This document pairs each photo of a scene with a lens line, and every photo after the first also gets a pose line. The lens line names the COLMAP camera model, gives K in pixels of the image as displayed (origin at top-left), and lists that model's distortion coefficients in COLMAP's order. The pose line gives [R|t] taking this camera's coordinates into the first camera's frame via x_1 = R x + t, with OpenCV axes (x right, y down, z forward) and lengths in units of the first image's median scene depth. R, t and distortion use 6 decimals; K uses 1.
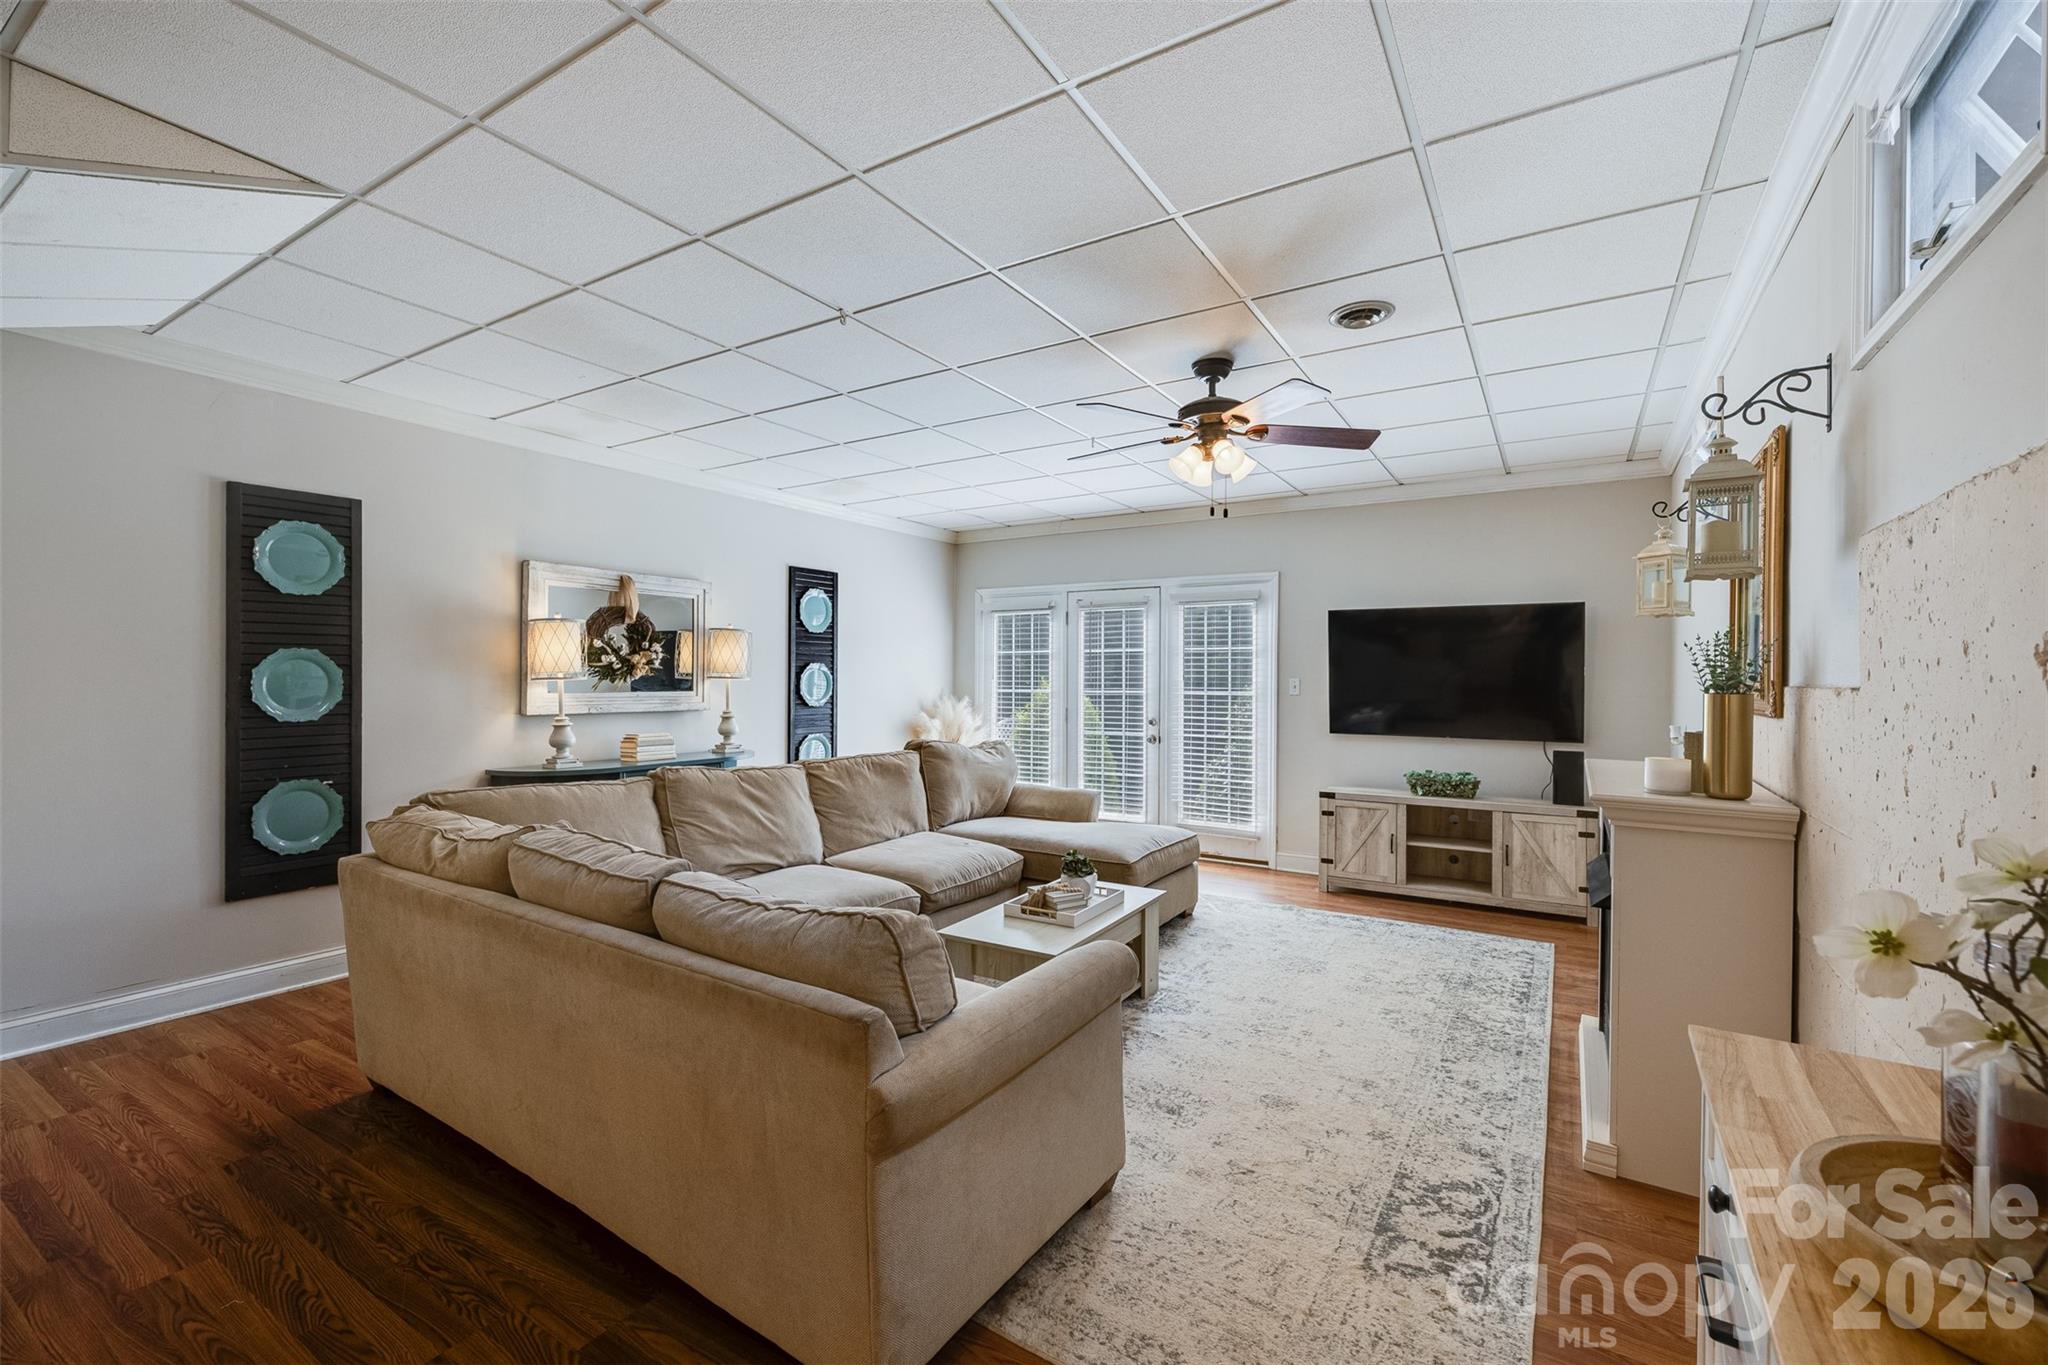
lens RADIAL K [[865.2, 0, 1031.0], [0, 865.2, 683.3], [0, 0, 1]] dist [0.004800, 0.000337]
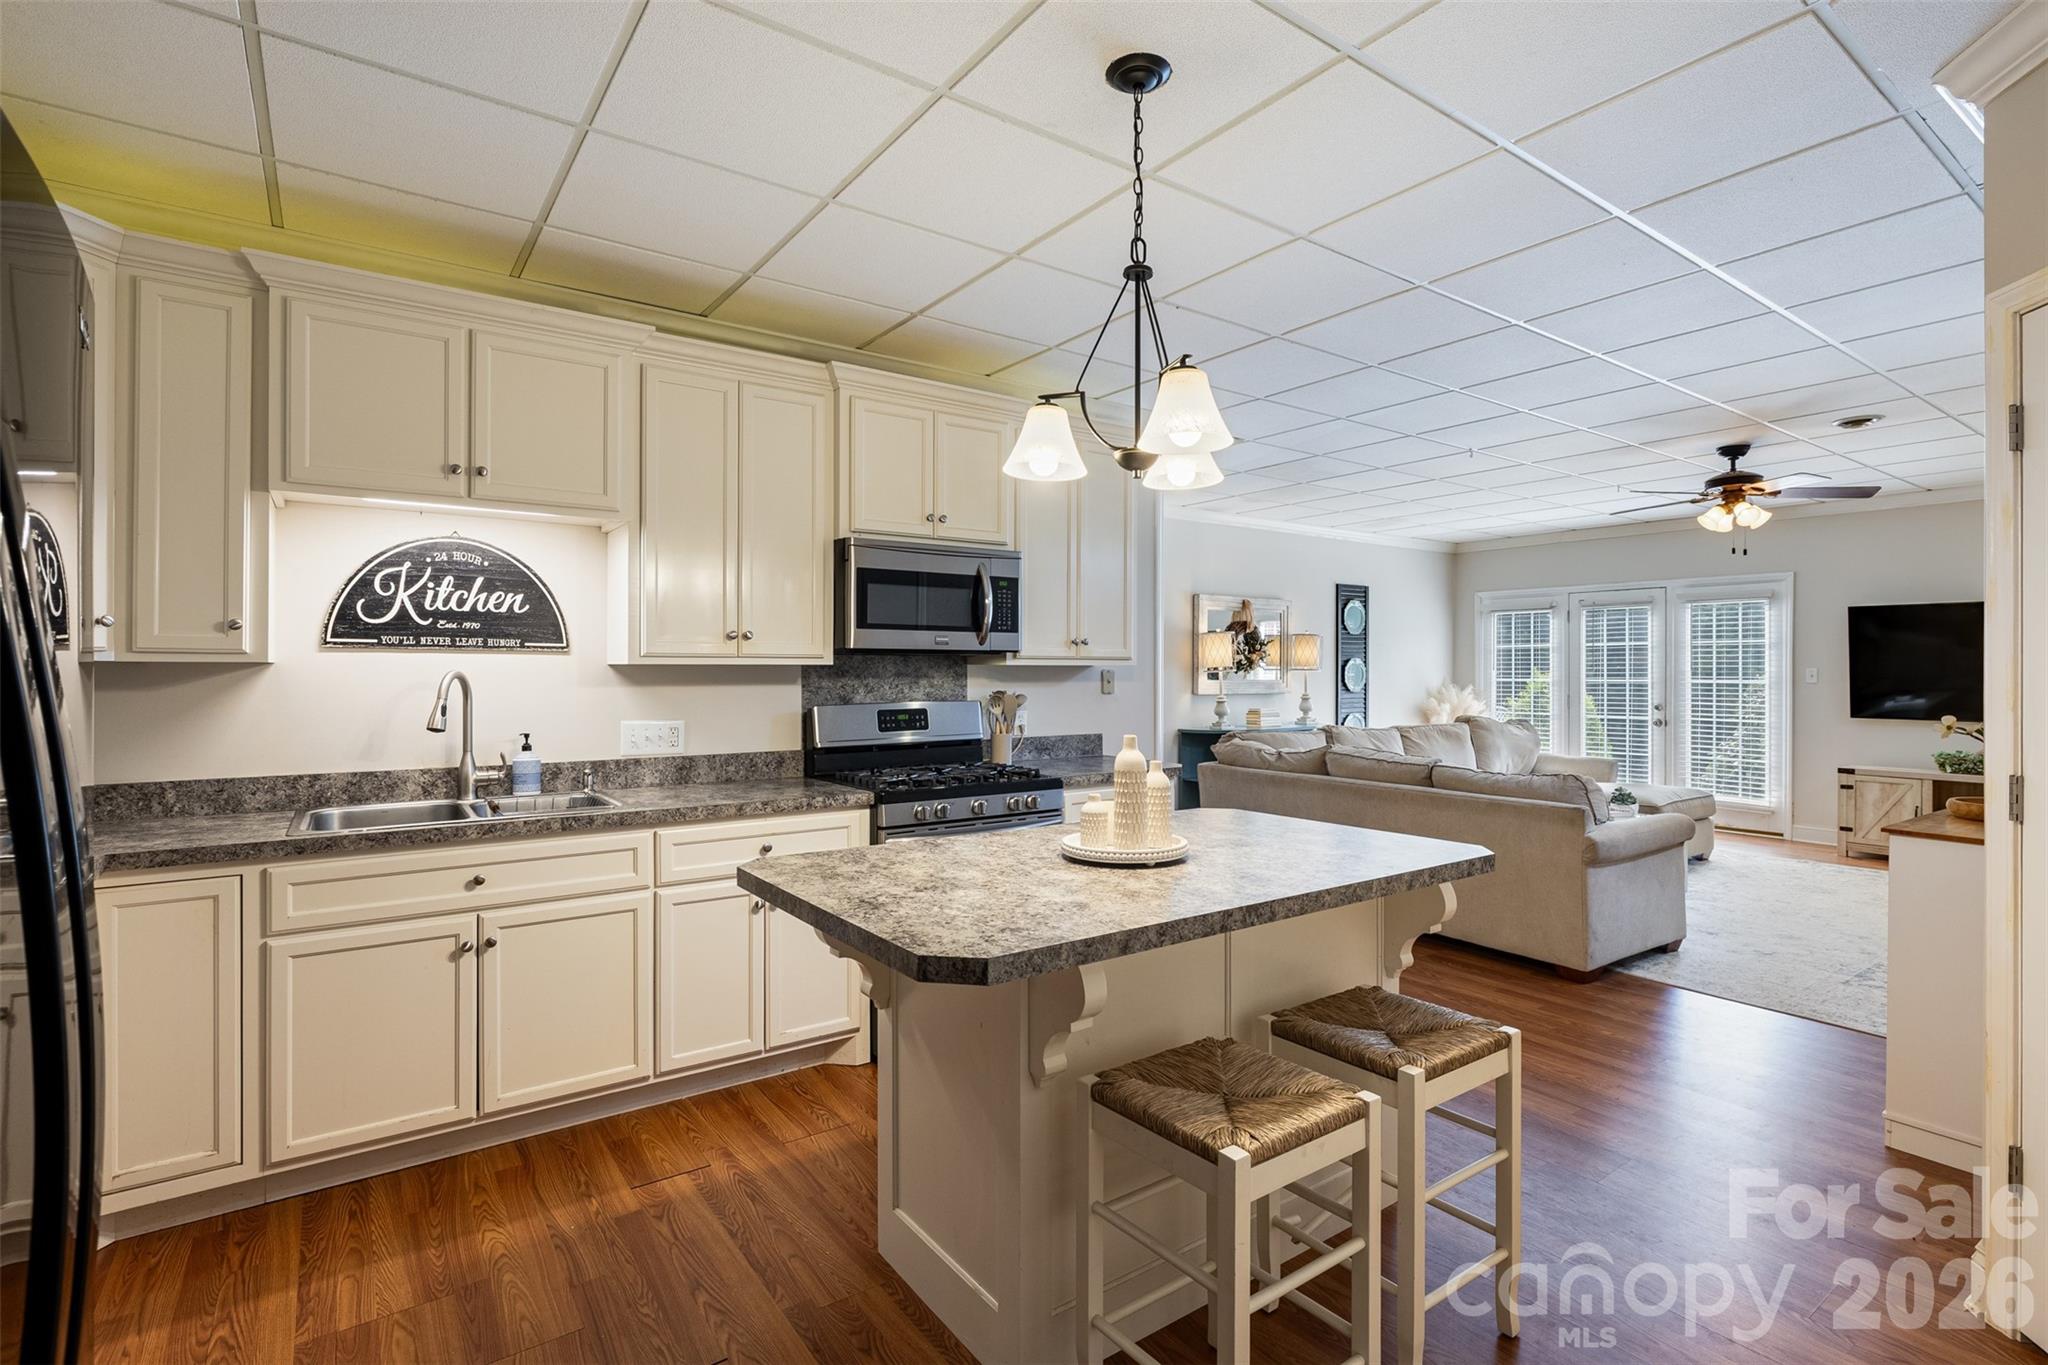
lens RADIAL K [[992.8, 0, 1017.5], [0, 992.8, 673.2], [0, 0, 1]] dist [-0.001110, 0.000543]
pose [[0.924740, -0.003038, -0.380588, -0.153638], [0.002451, 0.999995, -0.002026, 0.001047], [0.380593, 0.000940, 0.924742, -0.567207]]
